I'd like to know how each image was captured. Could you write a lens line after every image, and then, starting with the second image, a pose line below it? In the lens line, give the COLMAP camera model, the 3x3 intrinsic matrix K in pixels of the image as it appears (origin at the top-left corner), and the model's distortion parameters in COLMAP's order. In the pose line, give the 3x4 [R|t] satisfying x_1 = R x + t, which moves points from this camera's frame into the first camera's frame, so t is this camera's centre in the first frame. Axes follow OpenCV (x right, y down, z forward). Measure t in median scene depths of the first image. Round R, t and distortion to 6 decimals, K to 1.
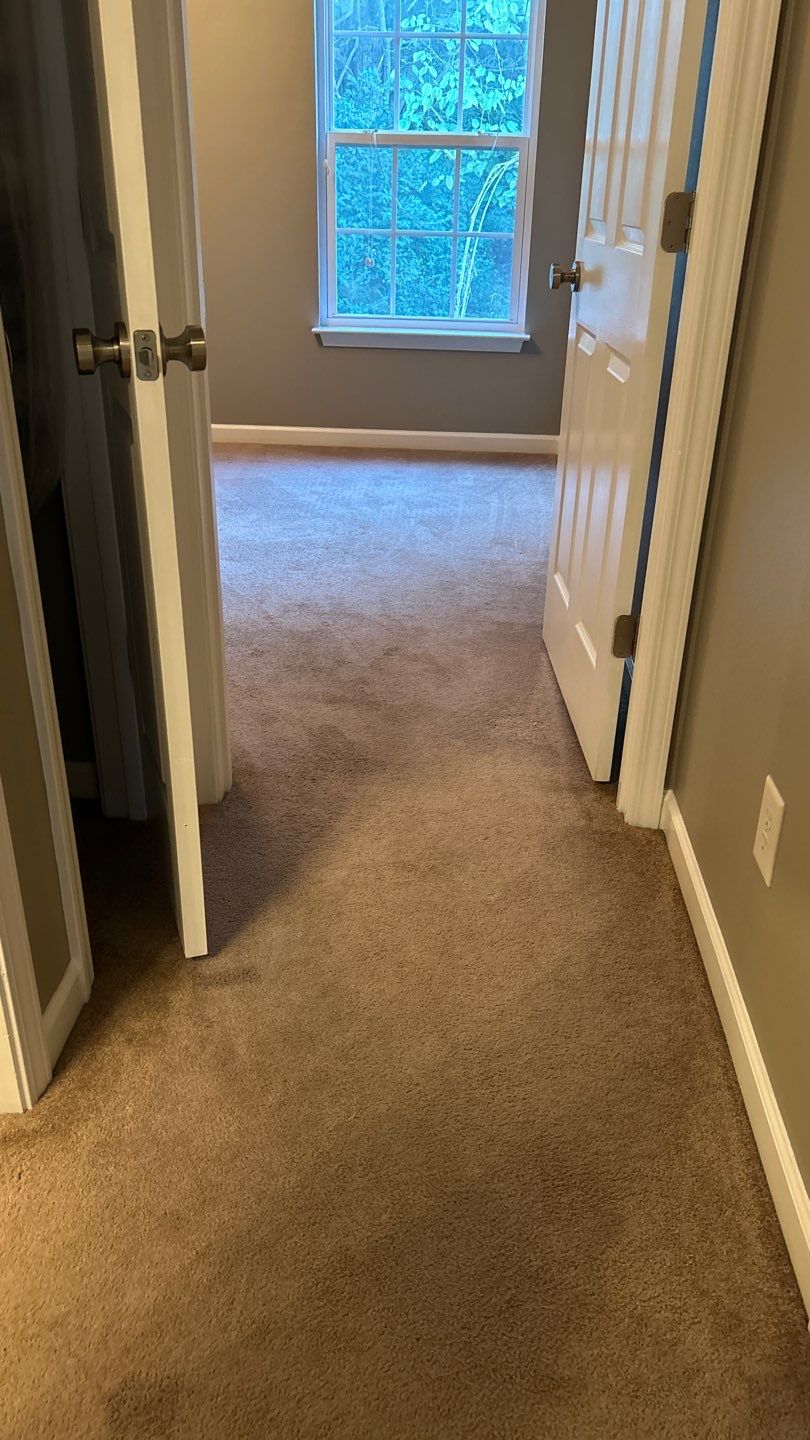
lens RADIAL K [[1088.0, 0, 405.0], [0, 1088.0, 720.0], [0, 0, 1]] dist [0.058798, -0.068127]
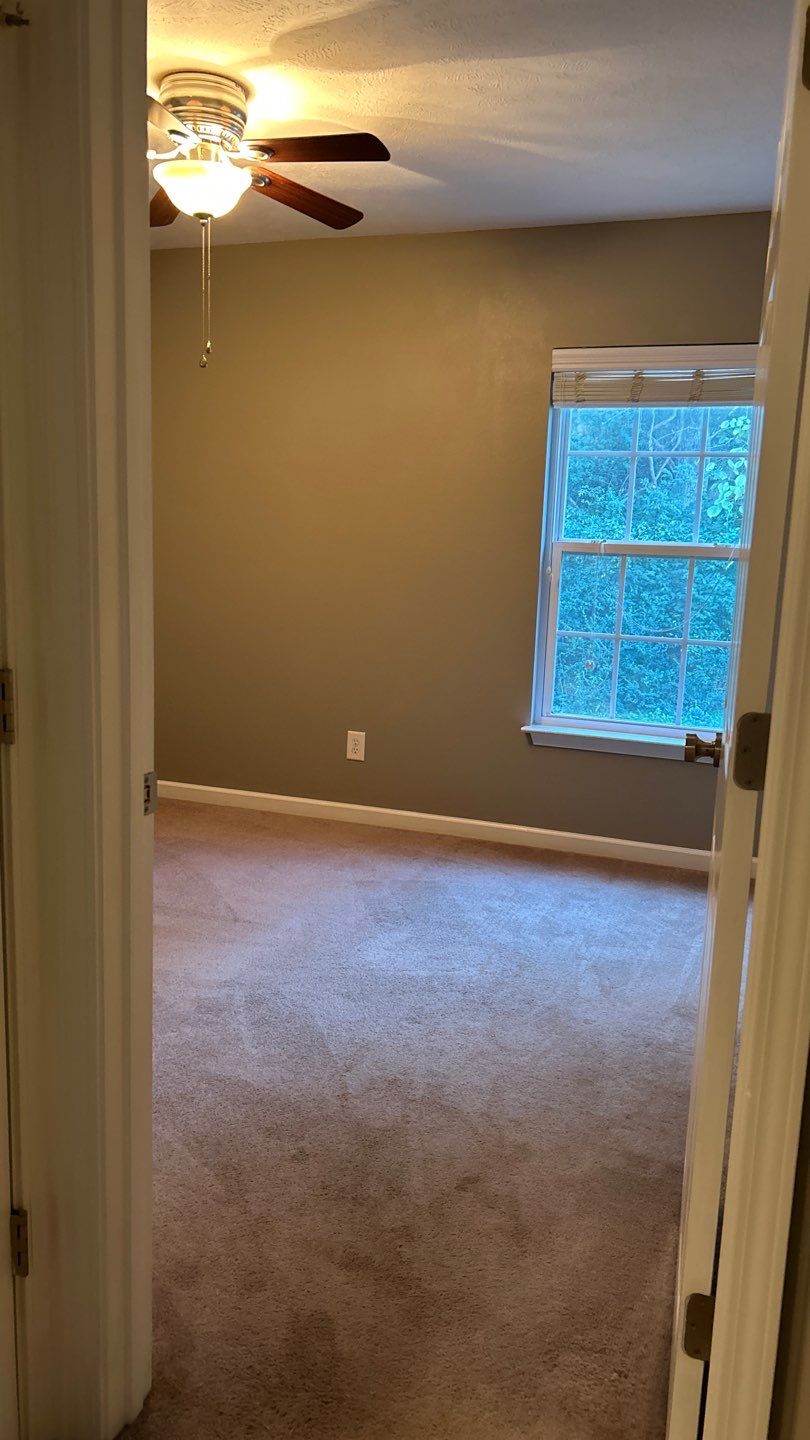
lens RADIAL K [[1088.0, 0, 405.0], [0, 1088.0, 720.0], [0, 0, 1]] dist [0.058798, -0.068127]
pose [[0.955568, 0.065323, -0.287442, 0.108806], [-0.146563, 0.951347, -0.271033, -0.118096], [0.255753, 0.301119, 0.918650, 0.143422]]
